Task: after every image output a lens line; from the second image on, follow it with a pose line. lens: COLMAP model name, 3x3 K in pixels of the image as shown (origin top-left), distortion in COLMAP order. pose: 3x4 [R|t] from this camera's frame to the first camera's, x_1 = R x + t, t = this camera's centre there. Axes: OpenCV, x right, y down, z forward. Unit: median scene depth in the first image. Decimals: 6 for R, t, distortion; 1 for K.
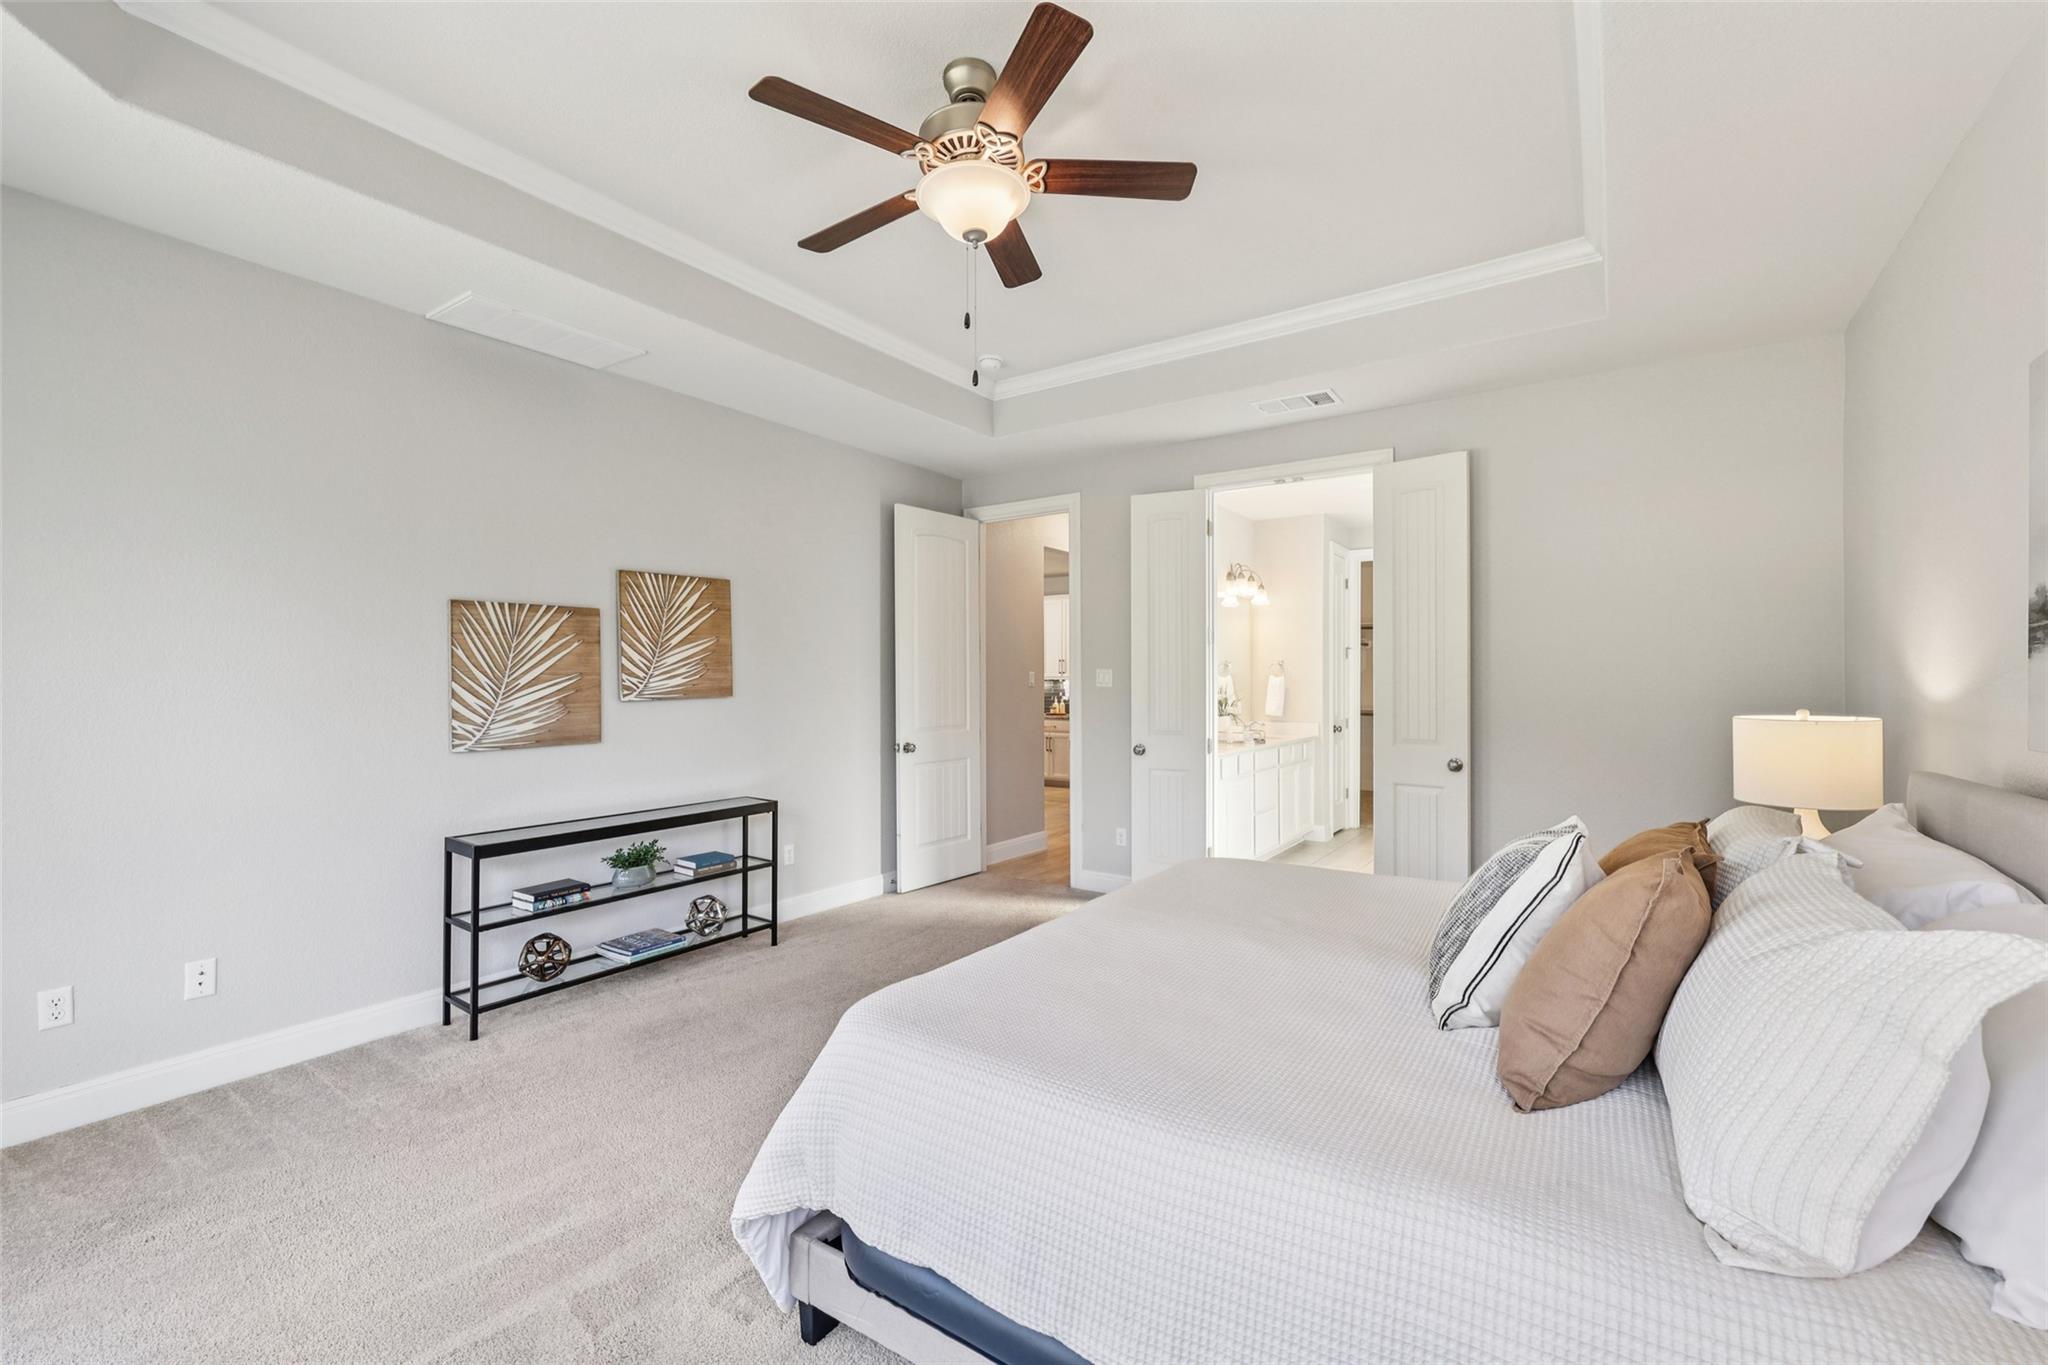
lens RADIAL K [[861.7, 0, 1030.4], [0, 861.7, 684.4], [0, 0, 1]] dist [-0.001966, 0.000520]
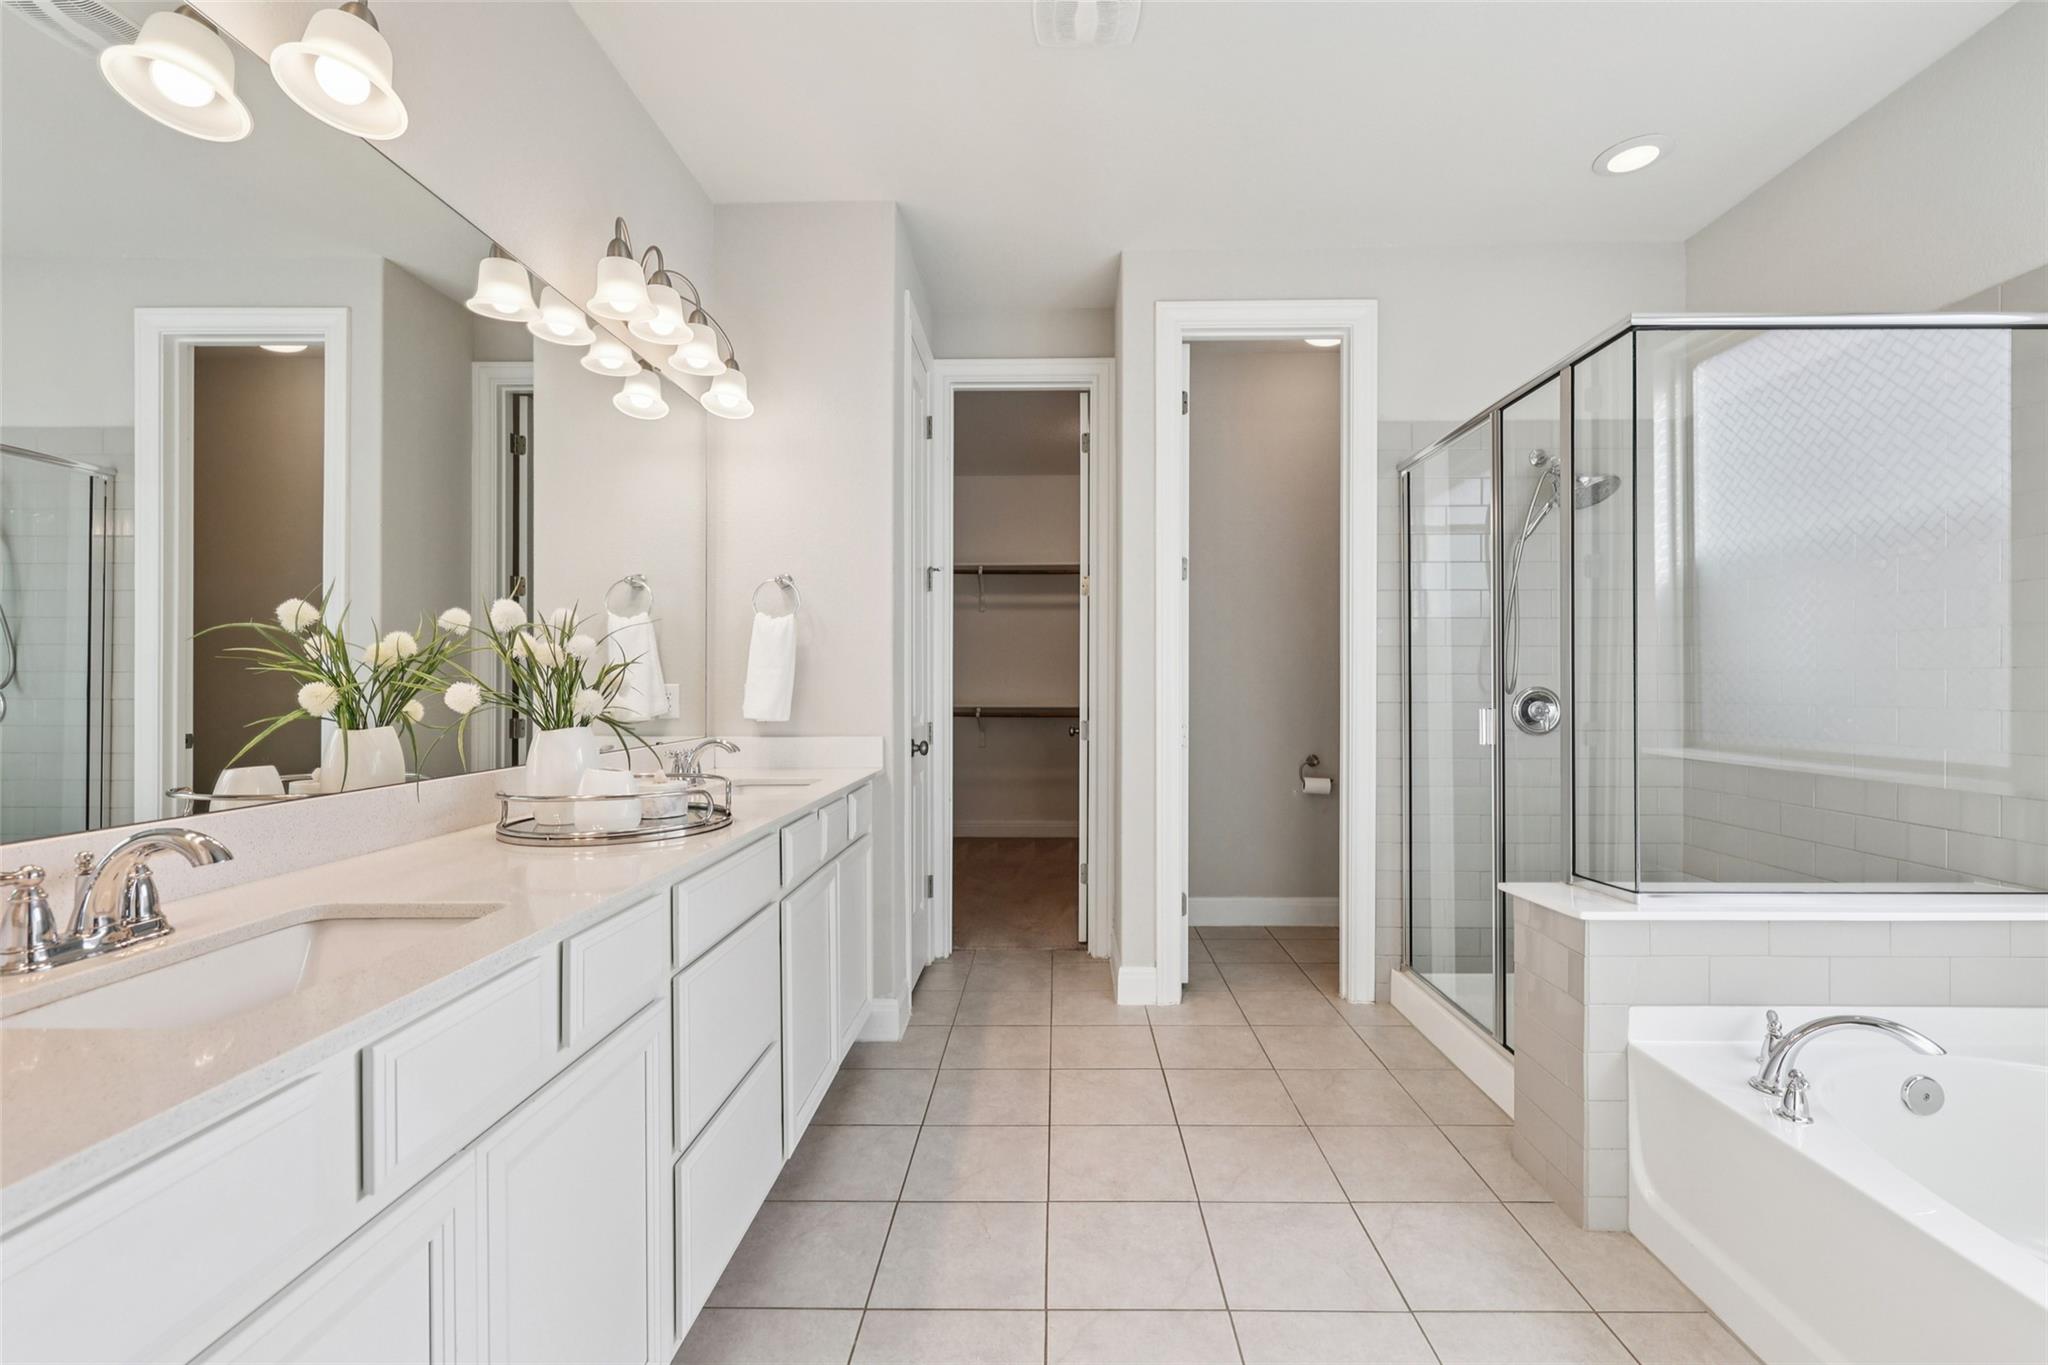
lens RADIAL K [[861.7, 0, 1030.8], [0, 861.7, 683.7], [0, 0, 1]] dist [-0.001966, 0.000520]
pose [[0.847364, 0.000227, 0.531012, 0.183466], [-0.000411, 1.000000, 0.000228, 0.020255], [-0.531012, -0.000411, 0.847364, 0.631485]]
